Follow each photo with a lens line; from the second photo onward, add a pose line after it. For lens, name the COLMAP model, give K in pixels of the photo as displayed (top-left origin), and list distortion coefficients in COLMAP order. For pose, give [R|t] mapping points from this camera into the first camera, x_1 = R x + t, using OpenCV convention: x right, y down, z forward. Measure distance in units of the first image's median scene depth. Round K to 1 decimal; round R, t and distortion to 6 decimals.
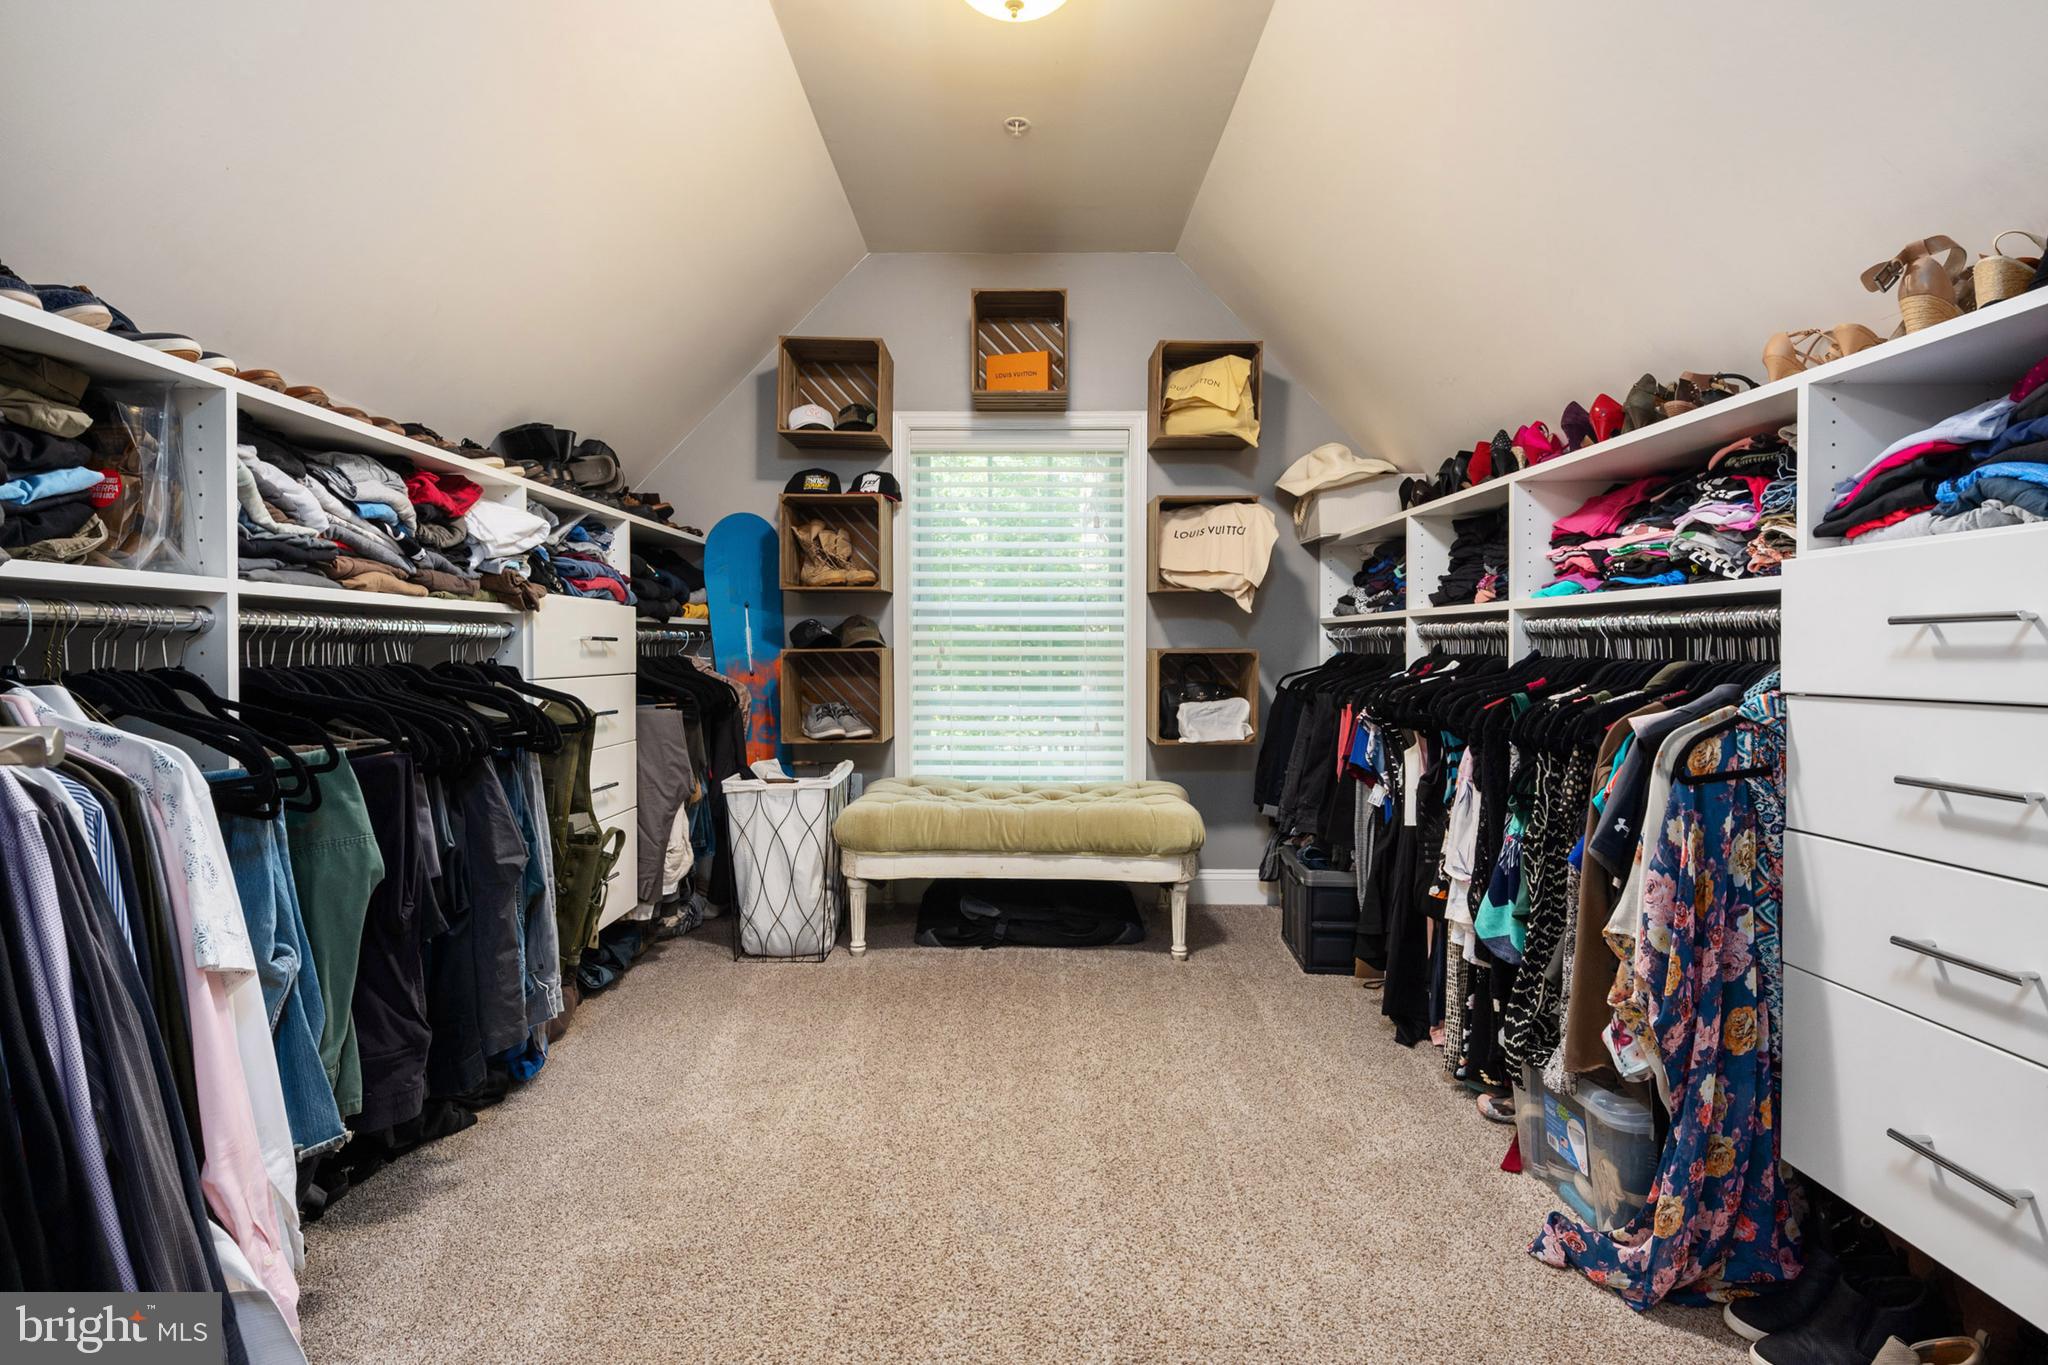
lens RADIAL K [[1038.4, 0, 1022.0], [0, 1038.4, 677.0], [0, 0, 1]] dist [0.002498, 0.000437]
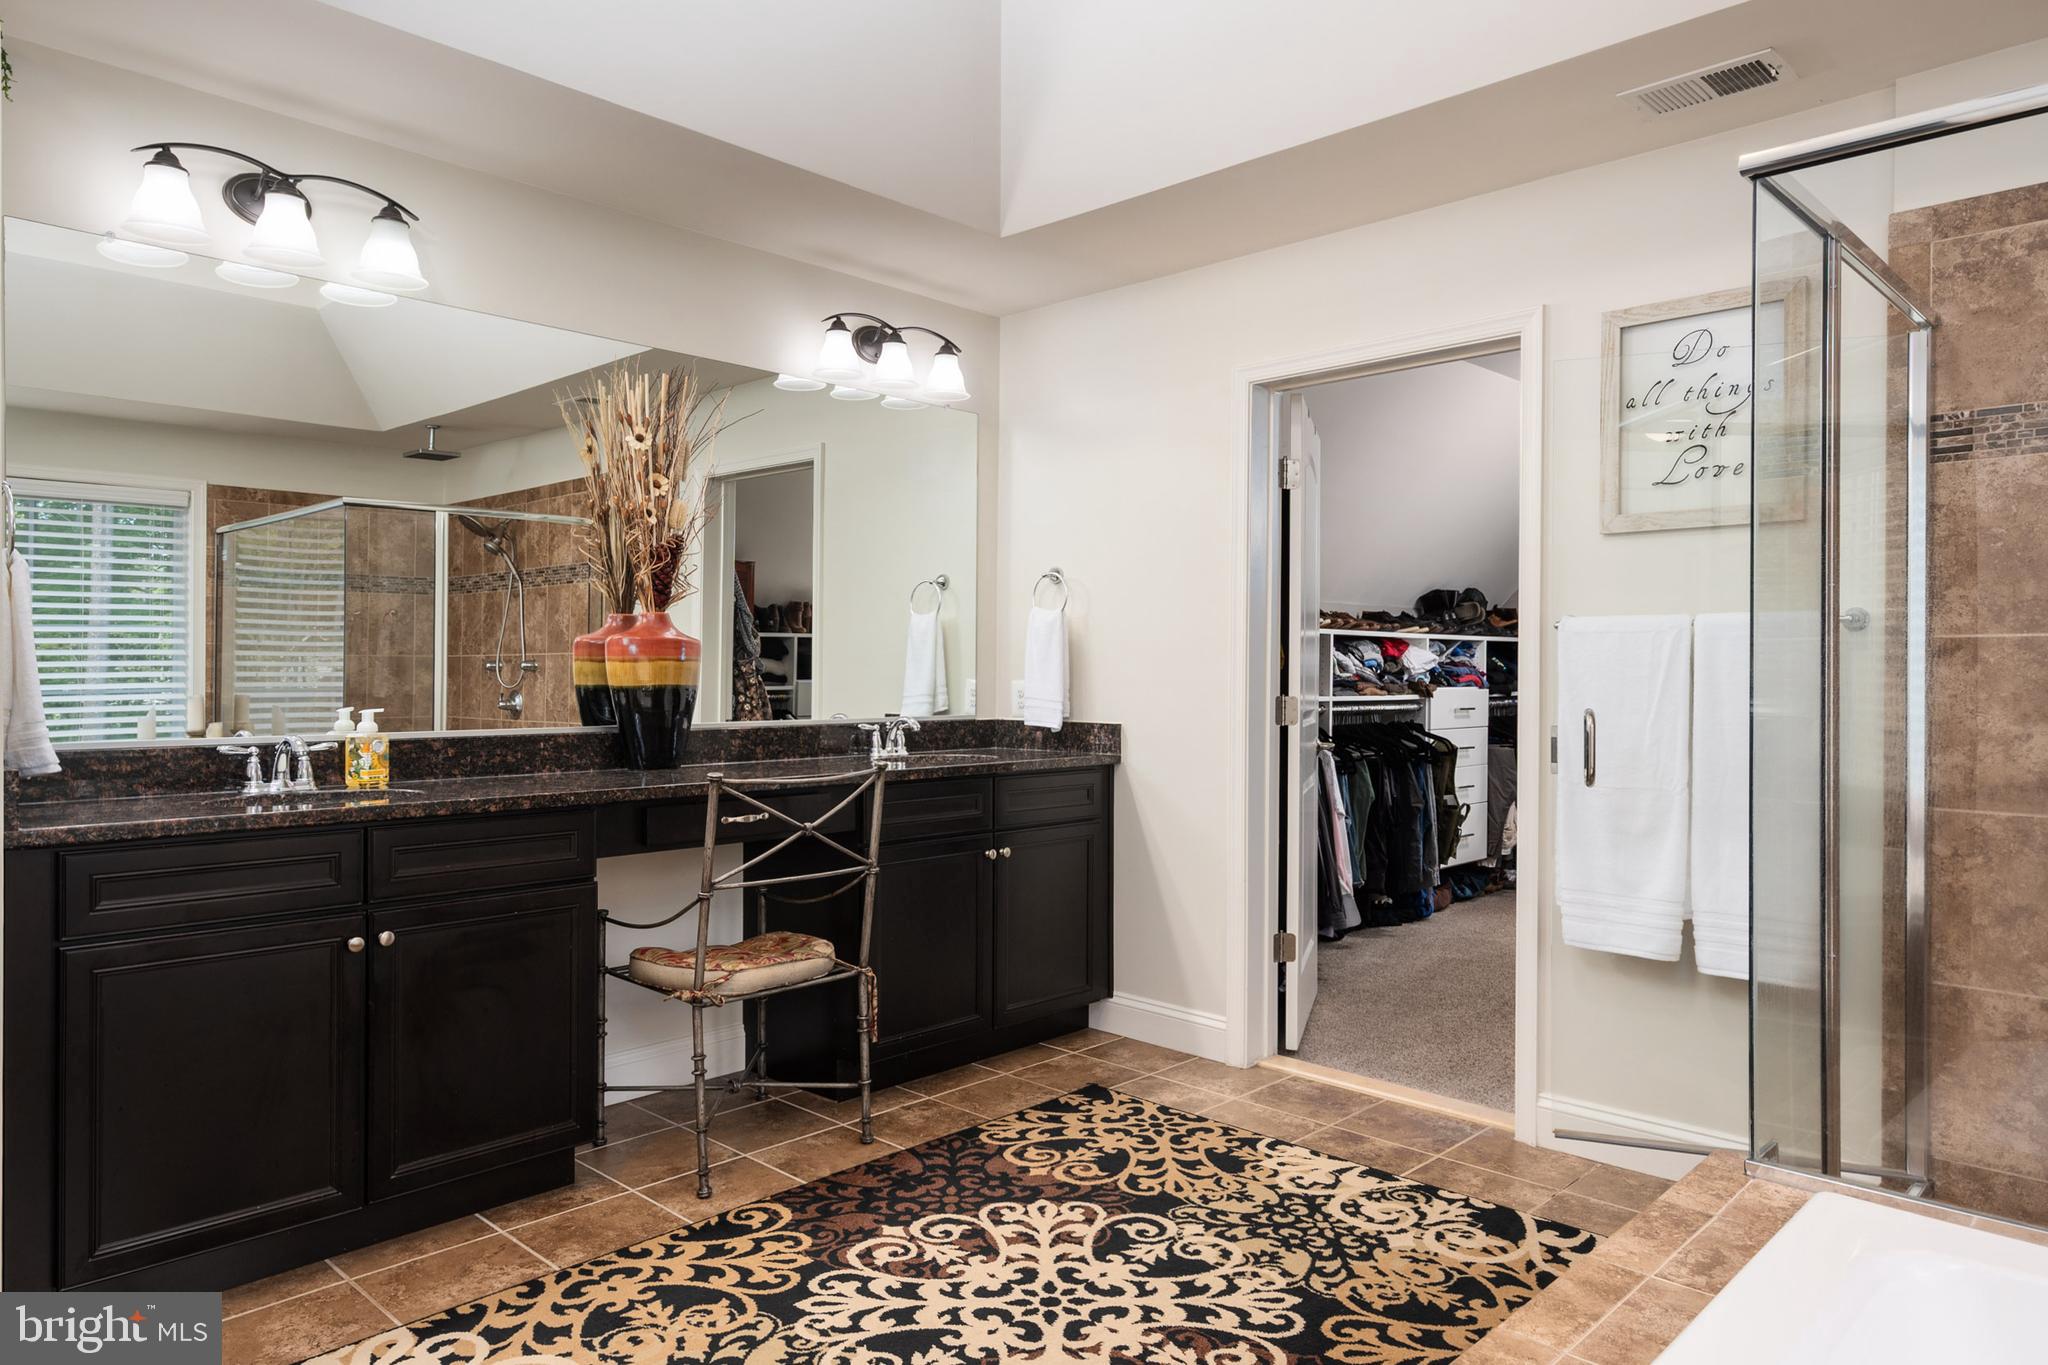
lens RADIAL K [[1300.4, 0, 1020.9], [0, 1300.4, 681.1], [0, 0, 1]] dist [0.002764, 0.001274]
pose [[0.718149, 0.010133, -0.695815, 0.782612], [-0.024237, 0.999652, -0.010456, -0.049878], [0.695467, 0.024373, 0.718144, -1.502533]]
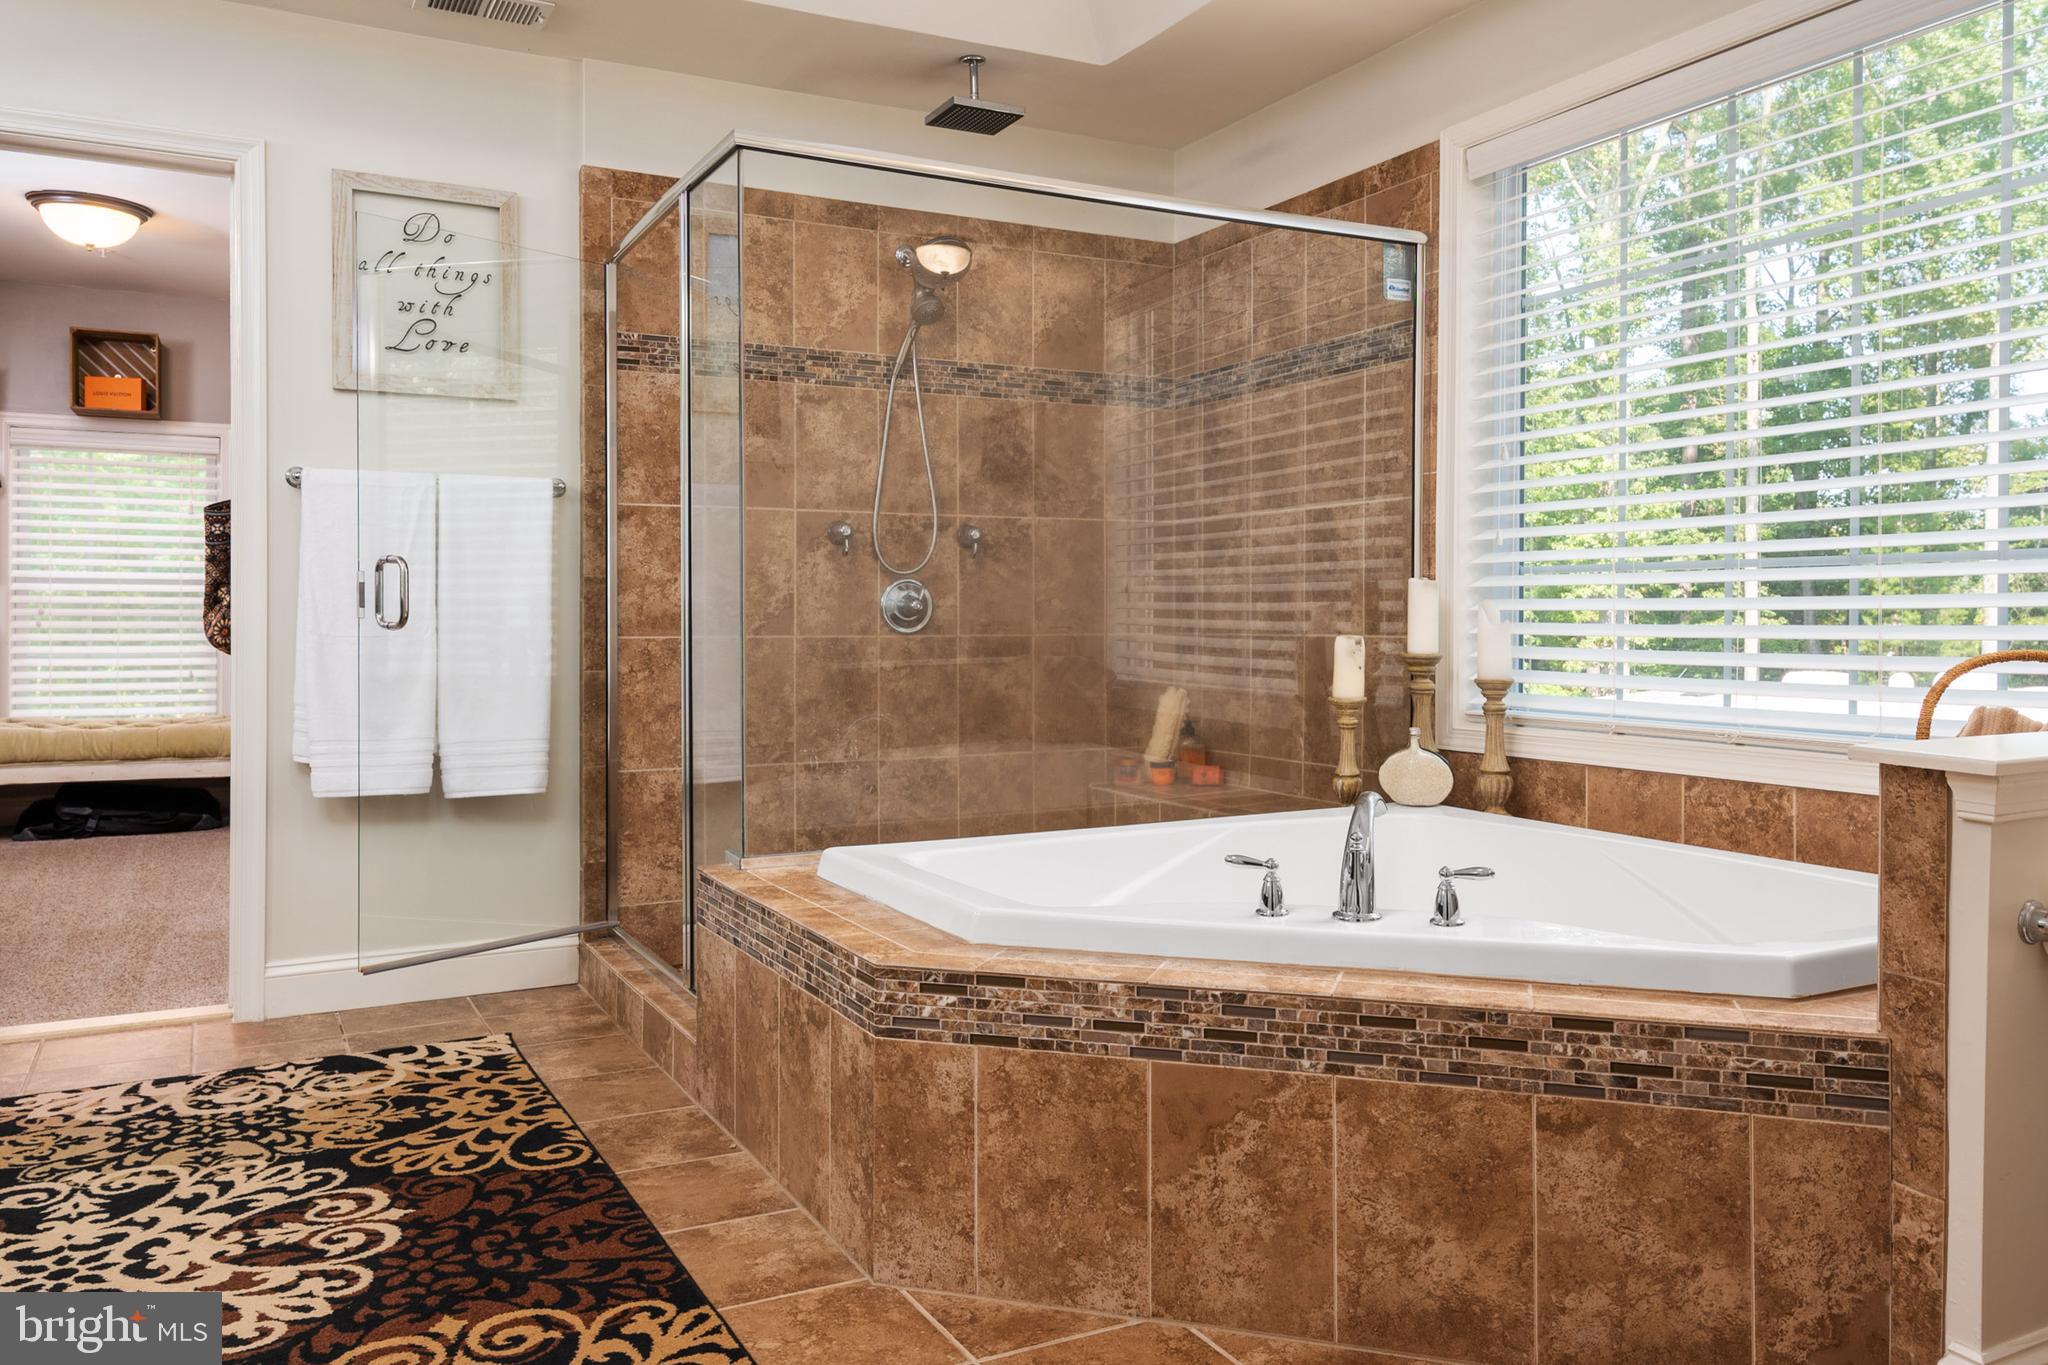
lens RADIAL K [[1530.6, 0, 1043.4], [0, 1530.6, 613.8], [0, 0, 1]] dist [0.011176, -0.001153]
pose [[0.878031, 0.003878, 0.478589, 0.152485], [0.008890, 0.999663, -0.024410, 0.051493], [-0.478522, 0.025688, 0.877700, -1.879817]]
